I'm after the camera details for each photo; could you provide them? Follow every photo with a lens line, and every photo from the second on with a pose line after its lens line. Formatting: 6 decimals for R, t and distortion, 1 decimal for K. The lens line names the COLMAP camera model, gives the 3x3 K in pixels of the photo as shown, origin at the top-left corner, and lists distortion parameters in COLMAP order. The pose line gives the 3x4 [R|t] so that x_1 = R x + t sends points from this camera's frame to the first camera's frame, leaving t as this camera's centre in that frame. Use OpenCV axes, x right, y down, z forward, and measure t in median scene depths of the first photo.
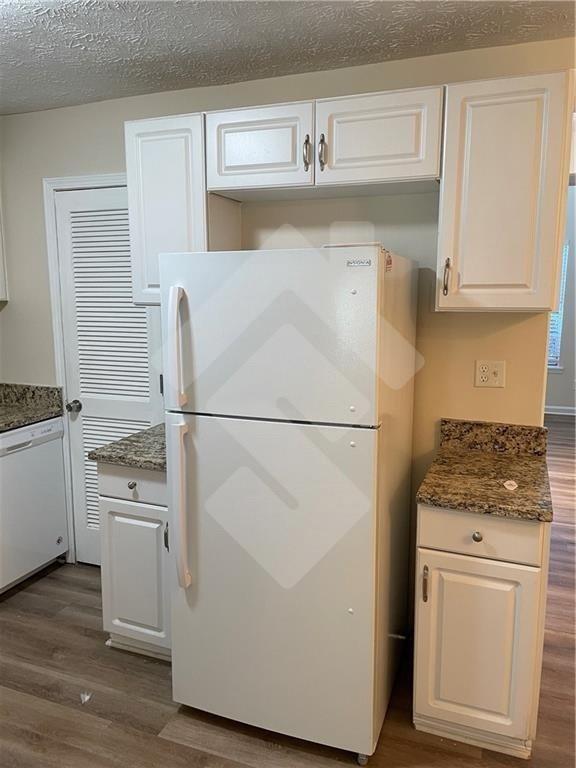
lens RADIAL K [[580.8, 0, 281.7], [0, 580.8, 377.9], [0, 0, 1]] dist [0.099454, -0.129062]
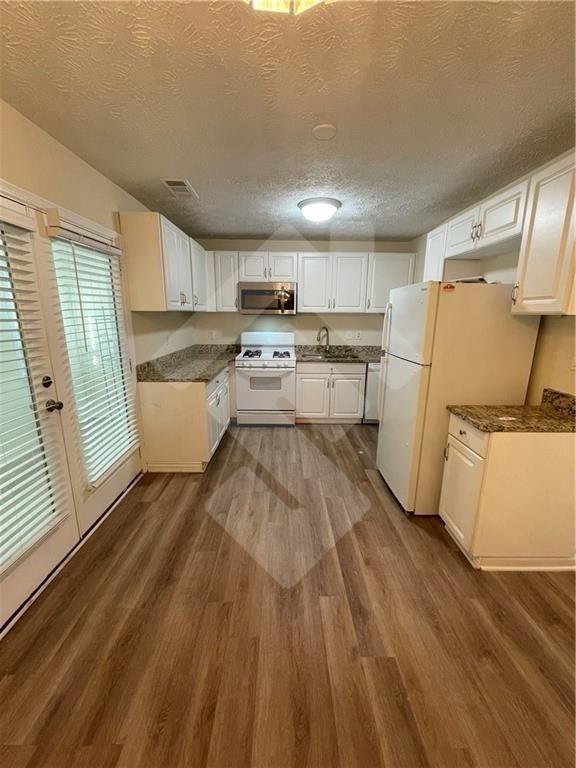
lens RADIAL K [[312.8, 0, 288.0], [0, 312.8, 384.0], [0, 0, 1]] dist [-0.002685, -0.000234]
pose [[0.373828, 0.206151, -0.904298, 0.608062], [-0.151882, 0.975431, 0.159580, 0.025208], [0.914978, 0.077691, 0.395954, 0.044168]]
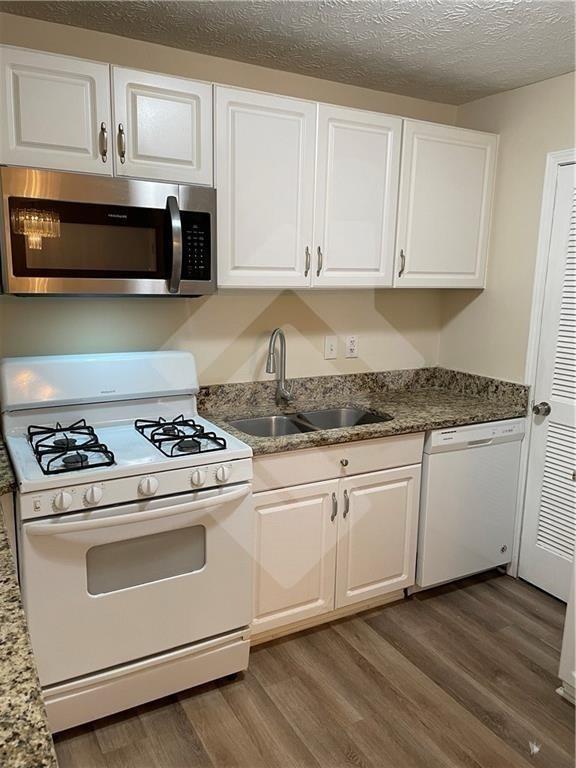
lens RADIAL K [[580.8, 0, 281.7], [0, 580.8, 377.9], [0, 0, 1]] dist [0.099454, -0.129062]
pose [[0.772087, 0.129952, -0.622089, -0.110275], [-0.116874, 0.991209, 0.062004, -0.007843], [0.624678, 0.024833, 0.780488, 0.056122]]
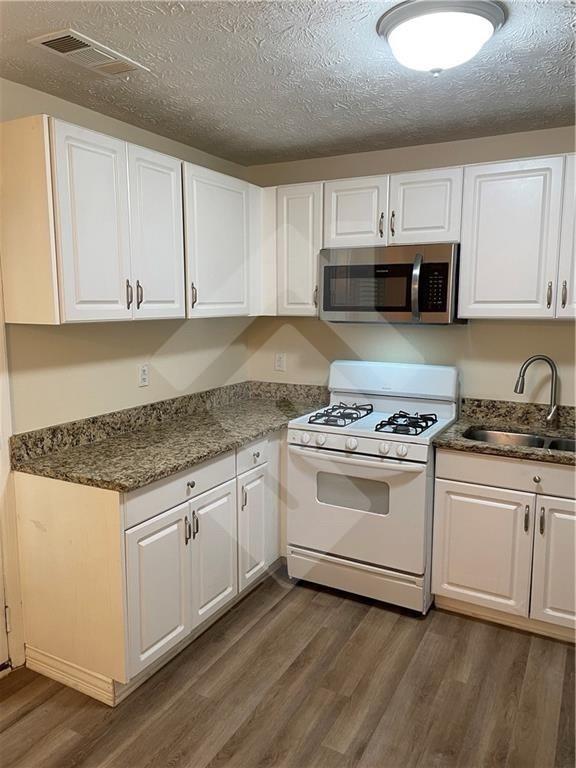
lens RADIAL K [[580.8, 0, 281.7], [0, 580.8, 377.9], [0, 0, 1]] dist [0.099454, -0.129062]
pose [[-0.132800, 0.128222, -0.982814, 0.352849], [-0.154267, 0.976838, 0.148287, -0.069128], [0.979064, 0.171308, -0.109944, 0.429902]]
